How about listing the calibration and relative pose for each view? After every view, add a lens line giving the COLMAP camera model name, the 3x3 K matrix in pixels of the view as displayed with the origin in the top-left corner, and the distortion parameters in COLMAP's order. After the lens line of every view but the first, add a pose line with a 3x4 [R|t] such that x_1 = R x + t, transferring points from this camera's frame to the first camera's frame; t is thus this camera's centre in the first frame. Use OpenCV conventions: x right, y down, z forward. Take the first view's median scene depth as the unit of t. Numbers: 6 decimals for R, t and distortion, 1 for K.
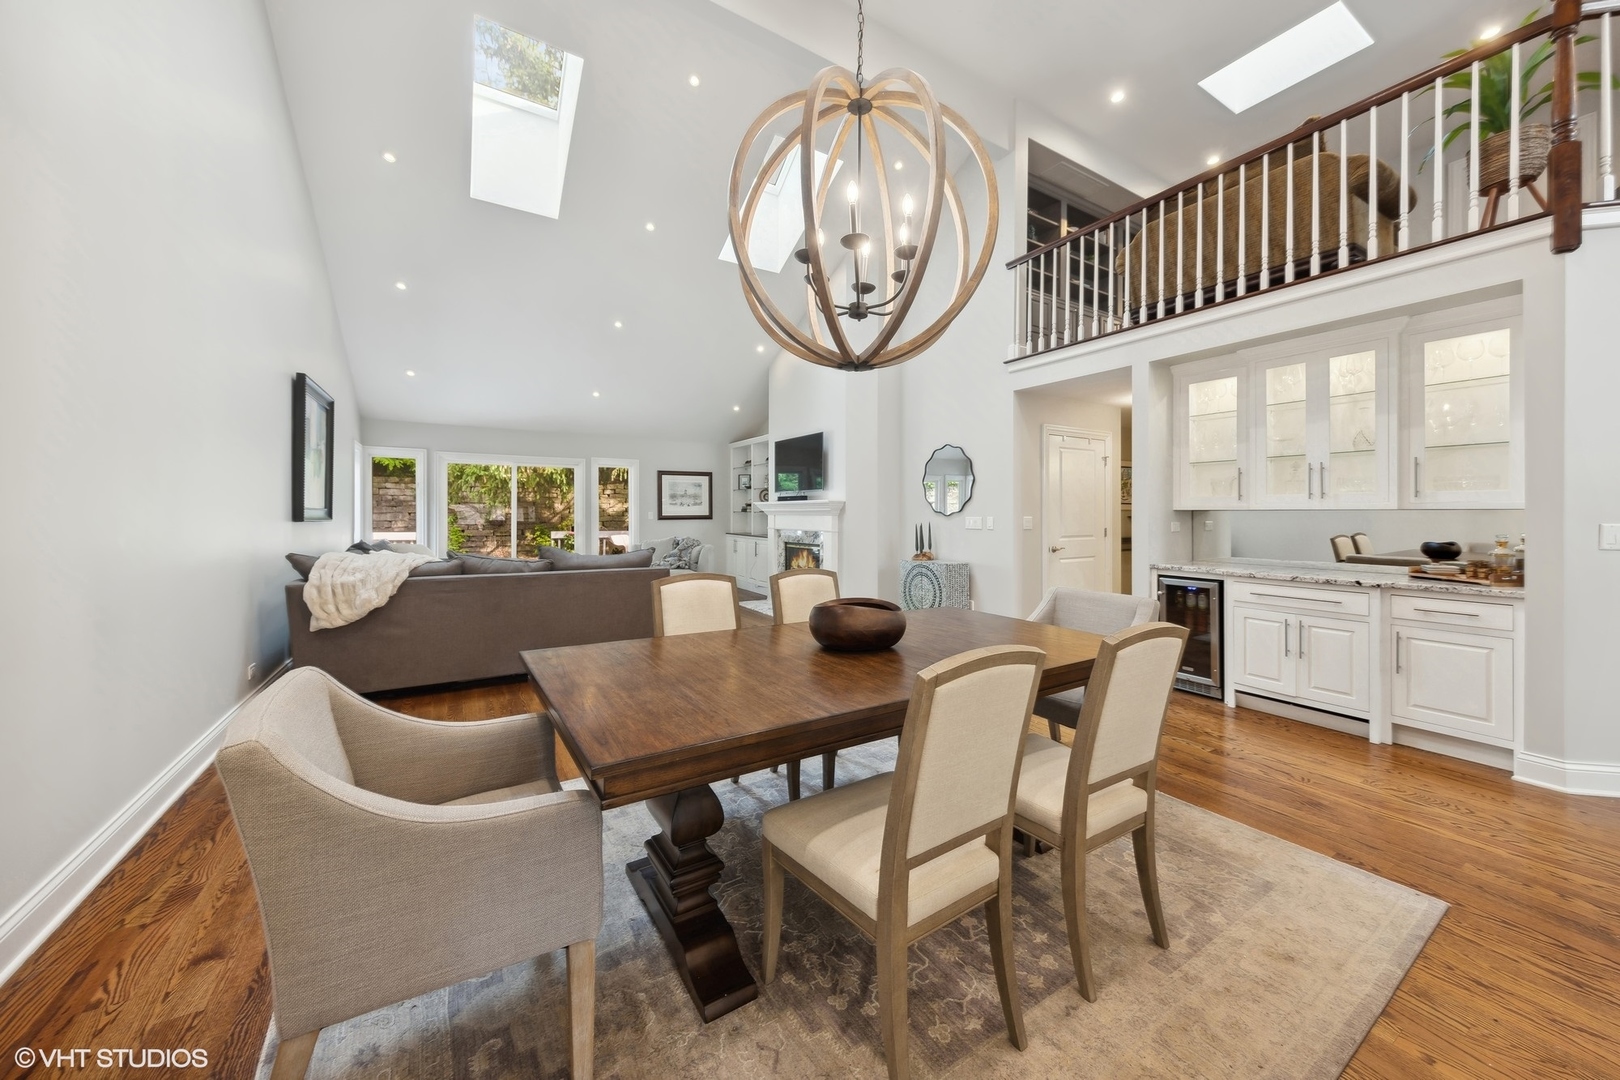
lens RADIAL K [[598.4, 0, 830.0], [0, 598.4, 511.1], [0, 0, 1]] dist [0.002742, 0.000254]
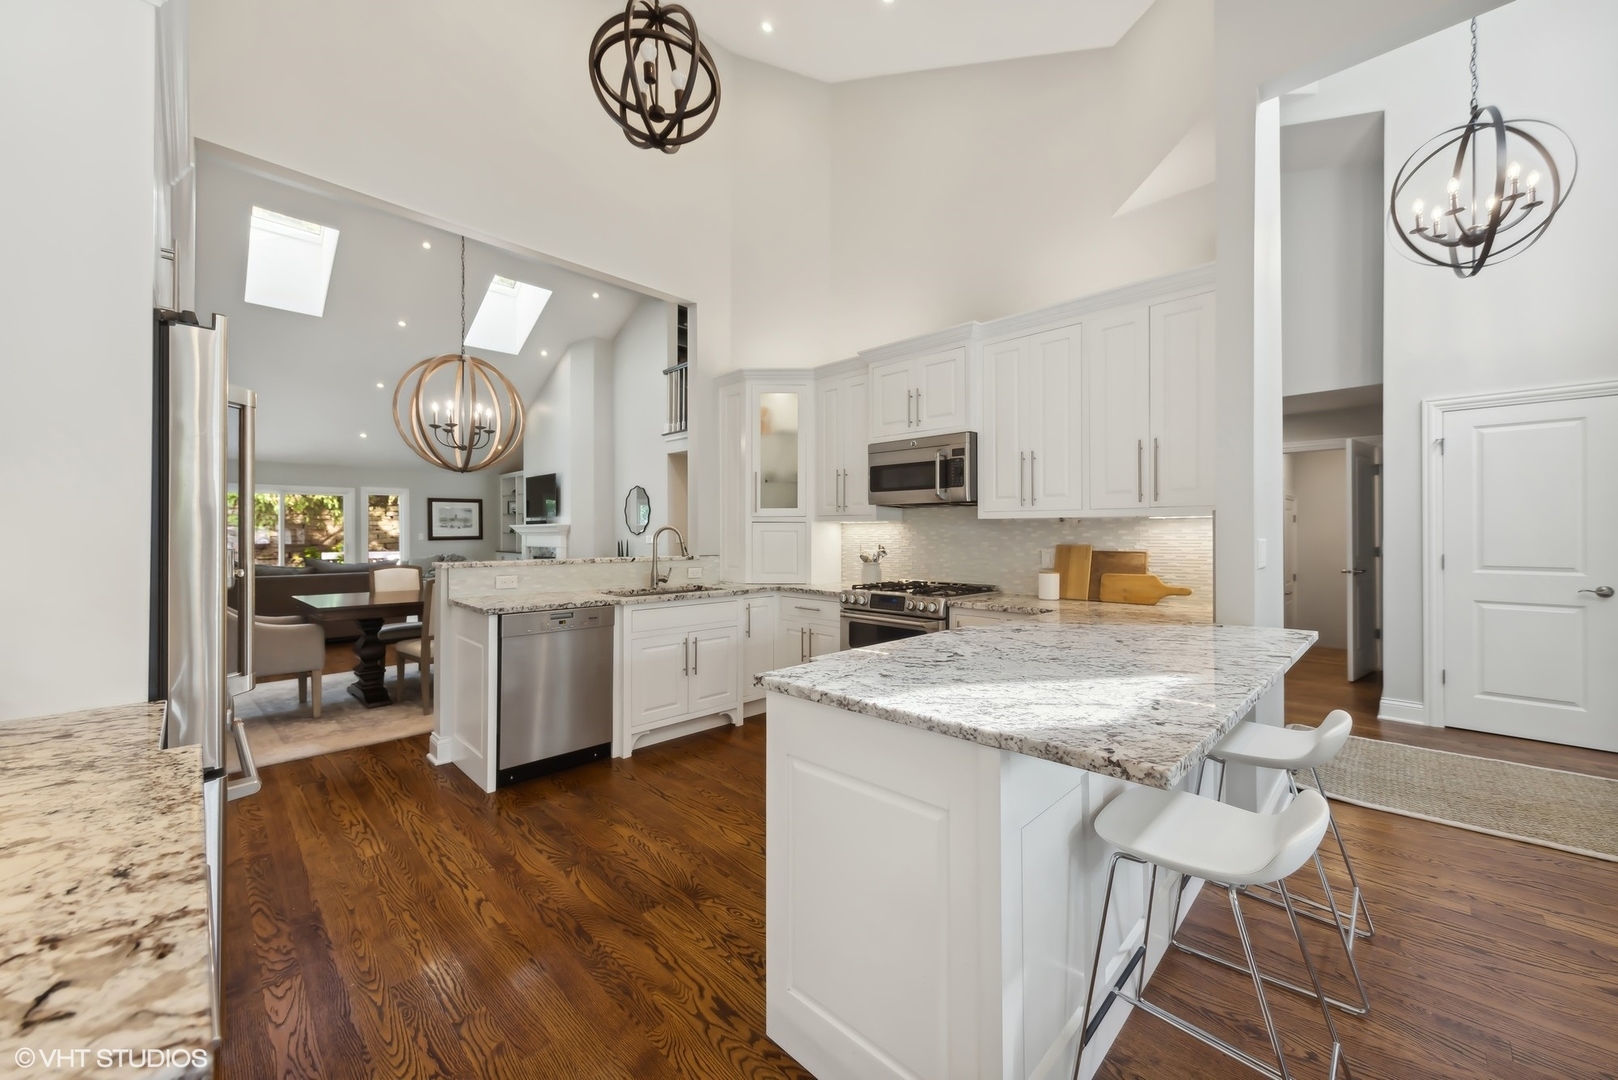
lens RADIAL K [[597.7, 0, 818.5], [0, 597.7, 532.7], [0, 0, 1]] dist [0.002742, 0.000254]
pose [[0.968599, -0.007857, 0.248504, 0.159335], [0.006830, 0.999964, 0.004993, -0.000877], [-0.248534, -0.003139, 0.968618, -0.320736]]
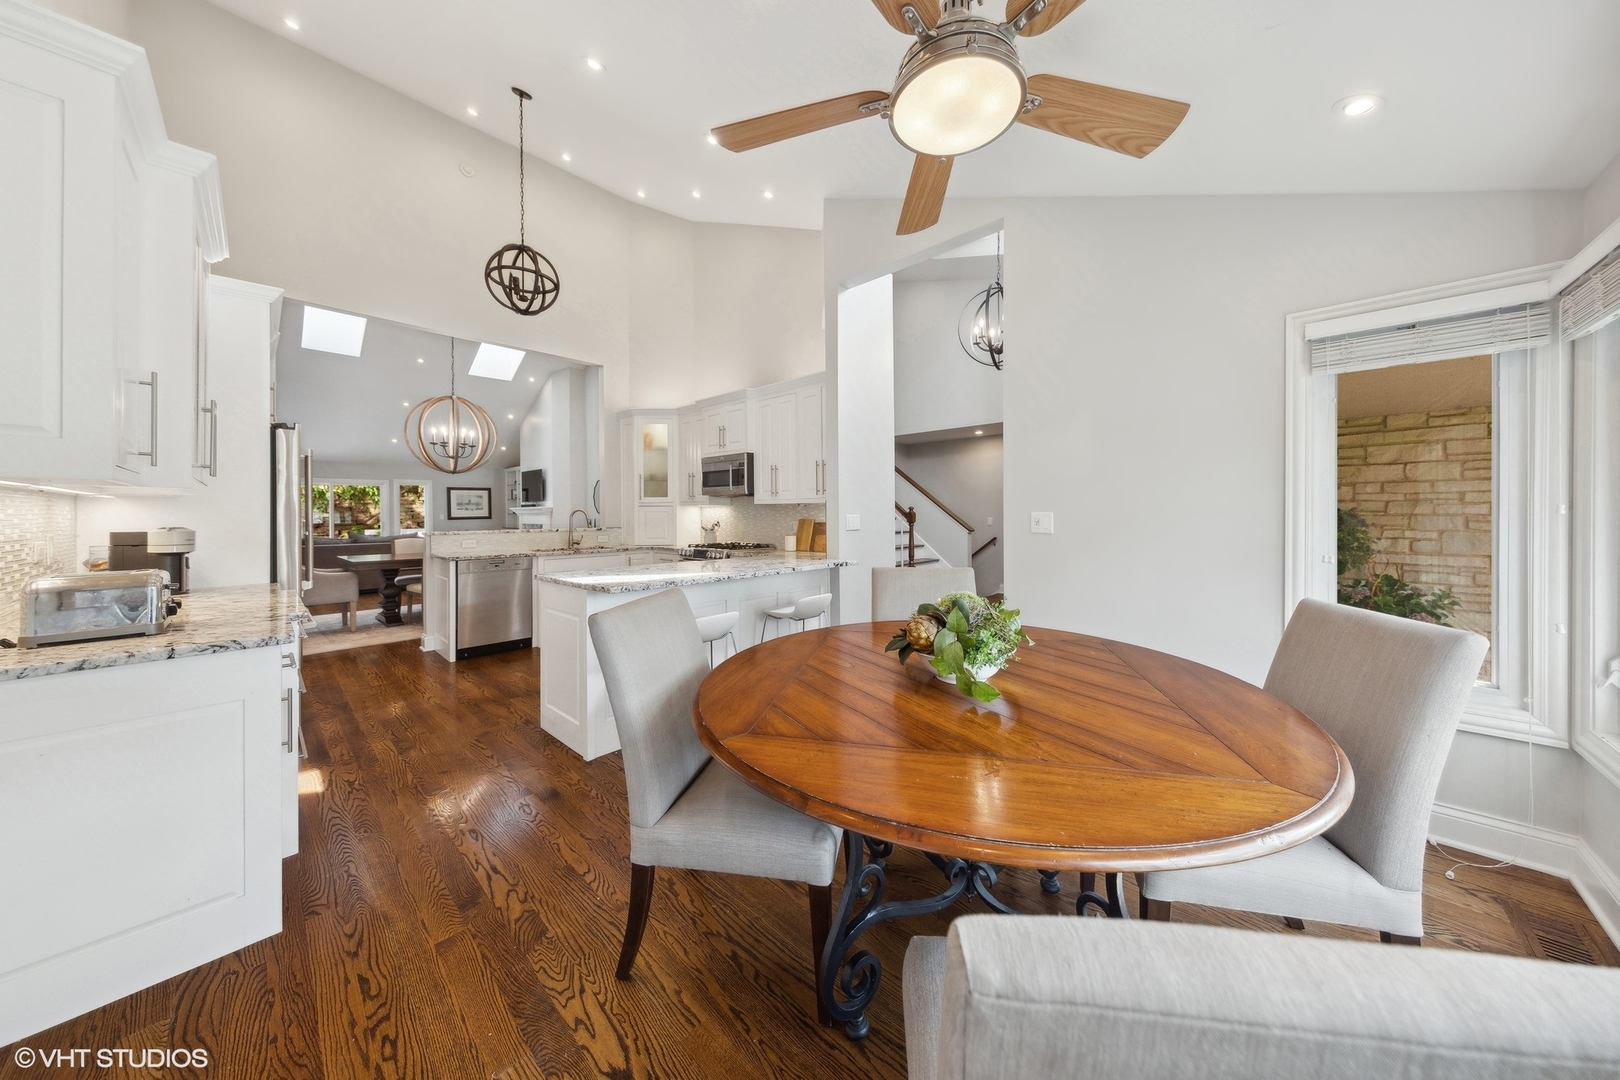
lens RADIAL K [[501.7, 0, 814.9], [0, 501.7, 514.9], [0, 0, 1]] dist [0.001086, -0.000025]
pose [[0.959721, -0.014092, 0.280601, 0.248595], [0.011534, 0.999876, 0.010768, -0.000576], [-0.280717, -0.007098, 0.959764, -0.485248]]
